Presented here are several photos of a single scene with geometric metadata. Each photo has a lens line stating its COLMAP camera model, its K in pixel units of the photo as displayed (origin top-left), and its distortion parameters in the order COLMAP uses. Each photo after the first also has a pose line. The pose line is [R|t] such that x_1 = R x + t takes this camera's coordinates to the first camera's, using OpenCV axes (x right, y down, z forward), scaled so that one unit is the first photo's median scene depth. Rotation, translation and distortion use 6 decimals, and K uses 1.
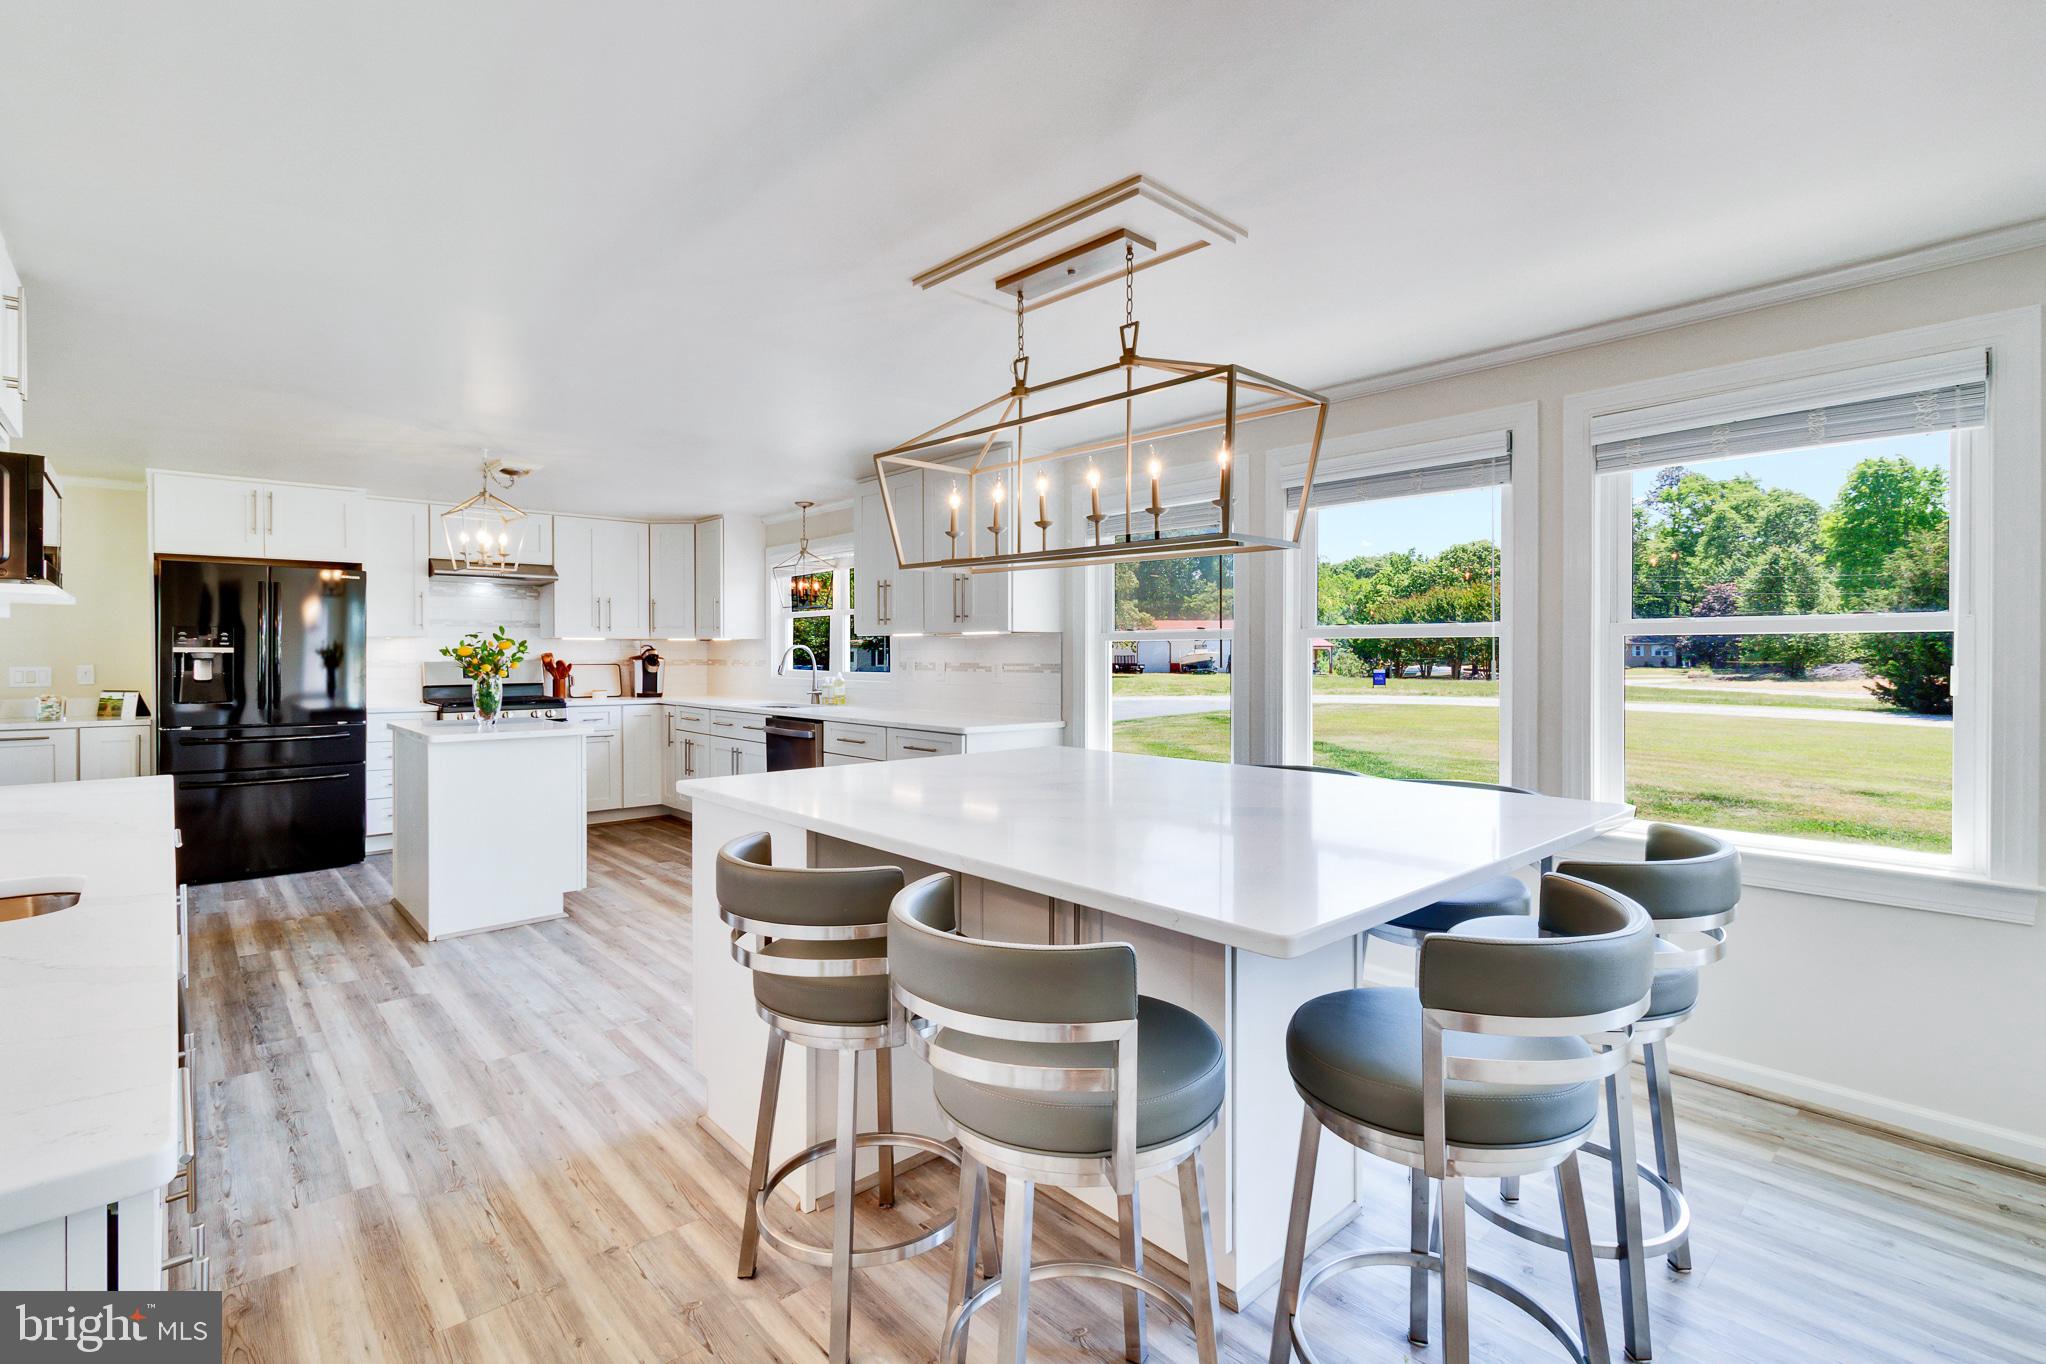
lens RADIAL K [[947.2, 0, 1030.8], [0, 947.2, 651.4], [0, 0, 1]] dist [0.000490, 0.000633]
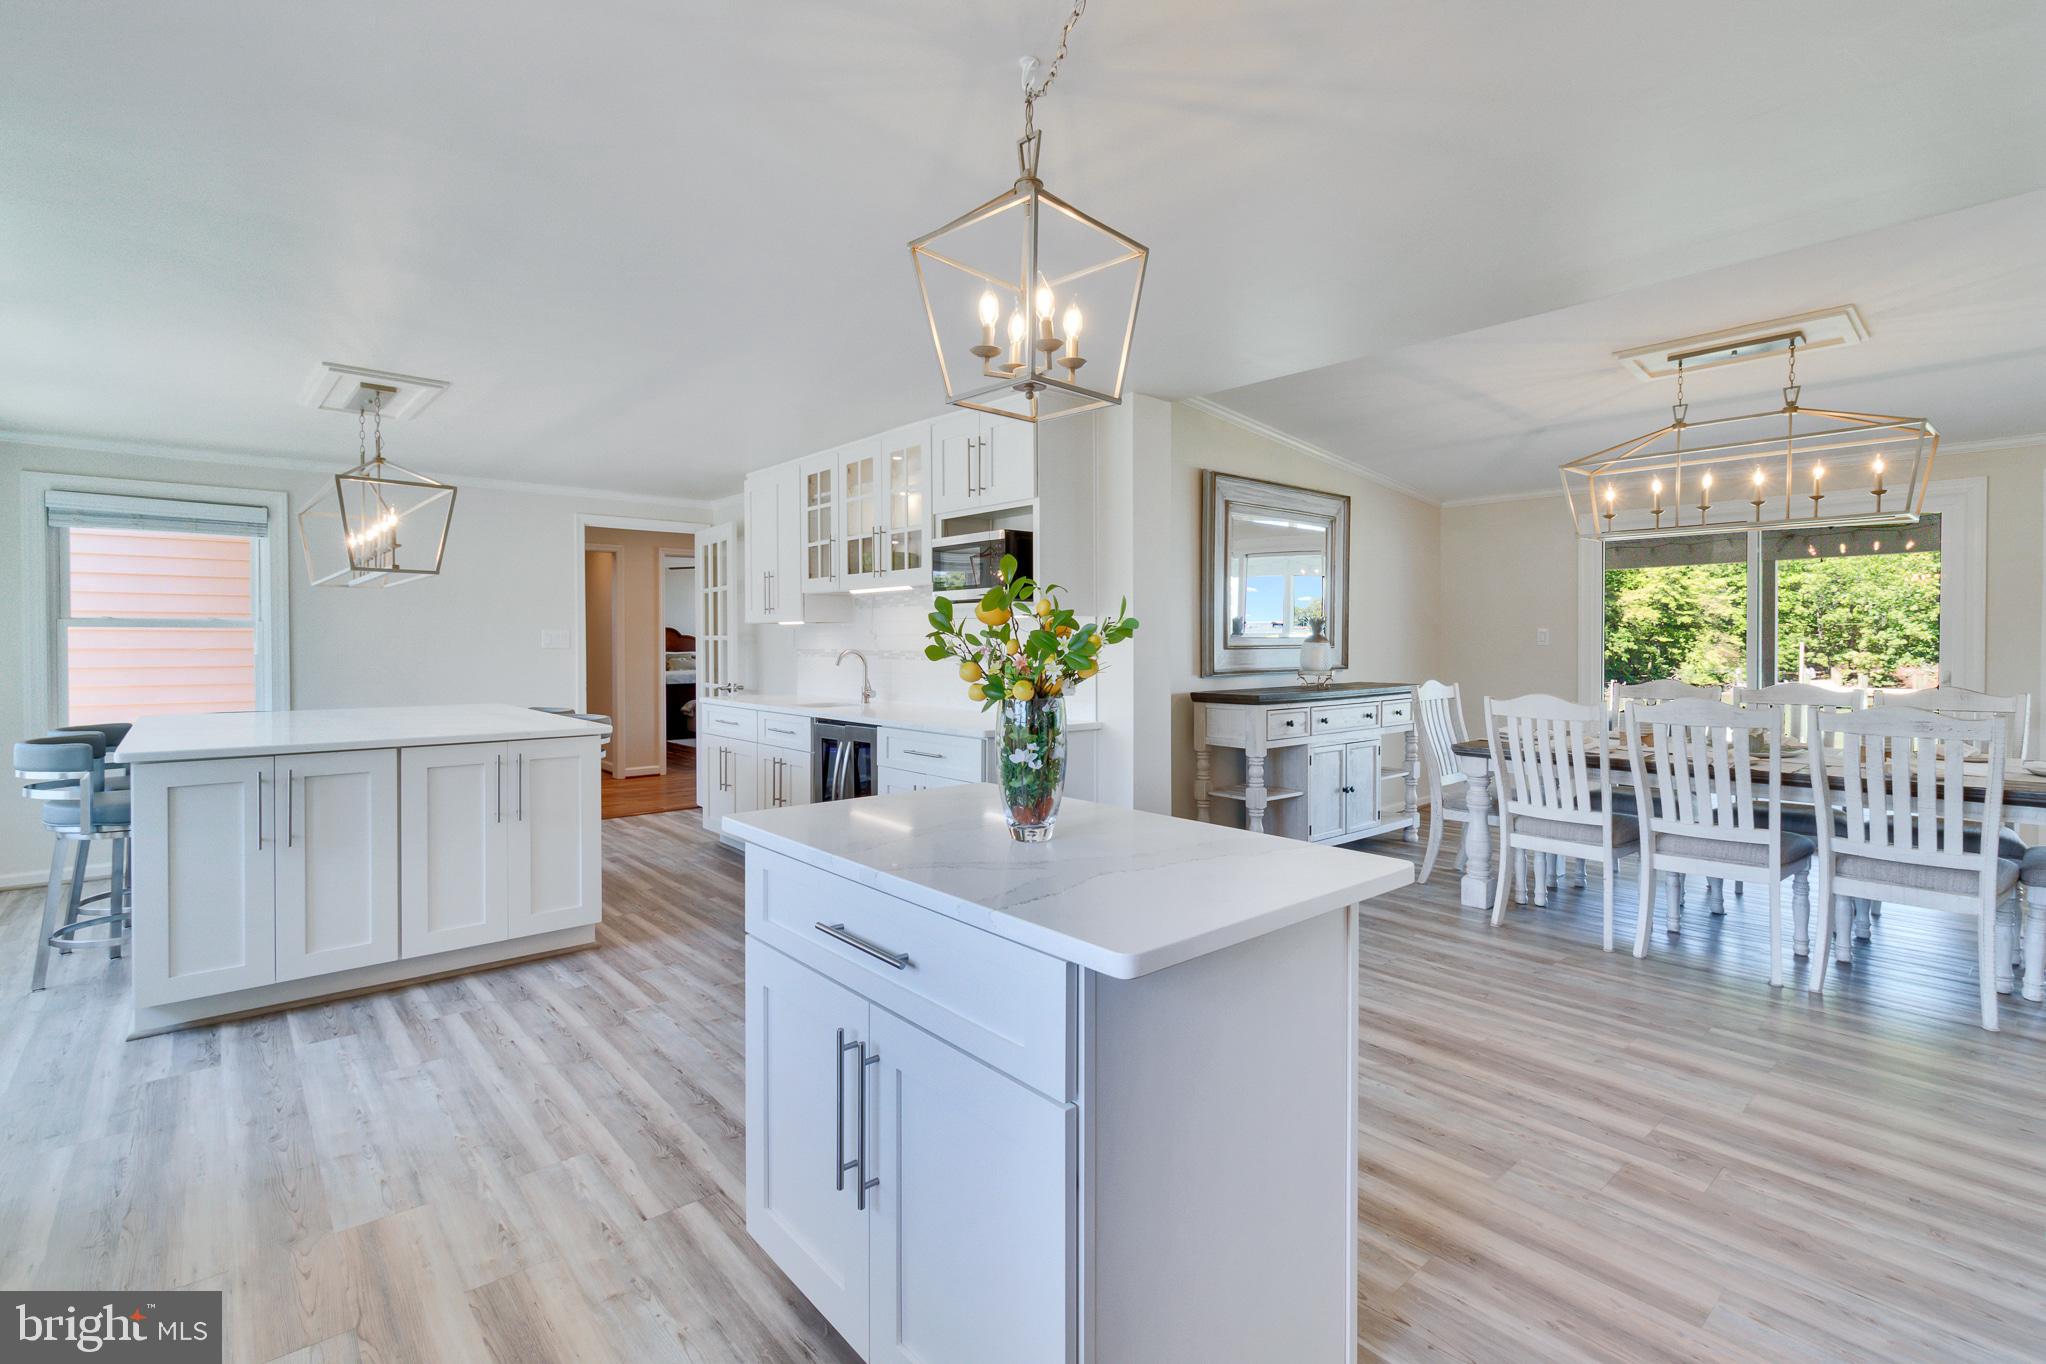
lens RADIAL K [[947.2, 0, 1030.8], [0, 947.2, 651.4], [0, 0, 1]] dist [0.000490, 0.000633]
pose [[-0.999851, 0.000926, 0.017240, -0.737355], [0.001098, 0.999950, 0.009963, 0.005526], [-0.017230, 0.009980, -0.999802, 1.726249]]
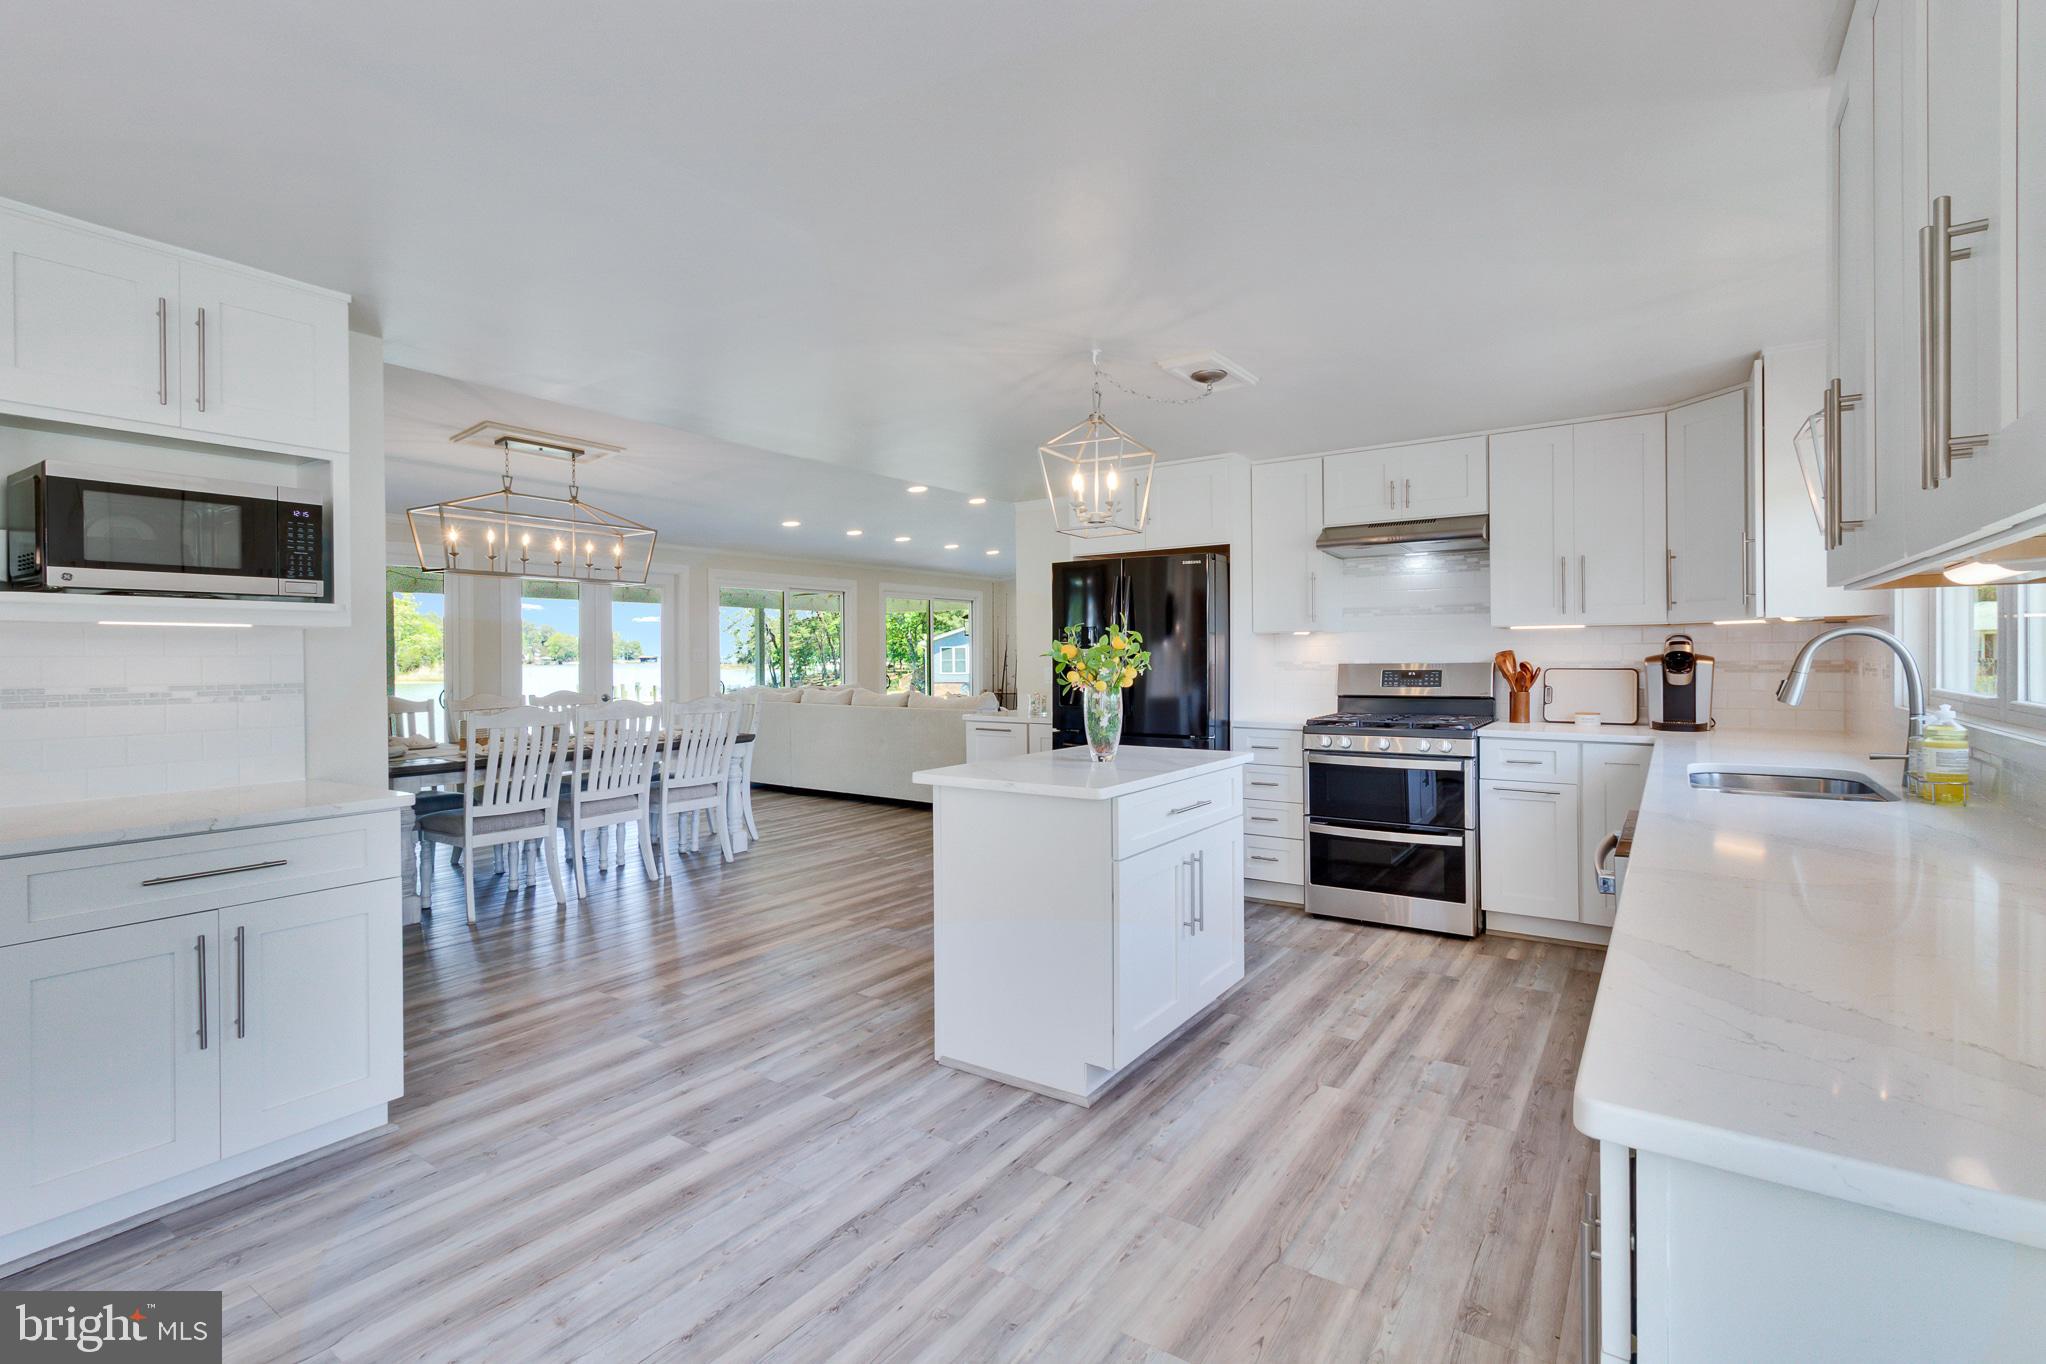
lens RADIAL K [[947.2, 0, 1030.8], [0, 947.2, 651.4], [0, 0, 1]] dist [0.000490, 0.000633]
pose [[0.238130, -0.005513, -0.971218, 0.084514], [0.008661, 0.999956, -0.003553, 0.002388], [0.971195, -0.007566, 0.238167, 1.014108]]
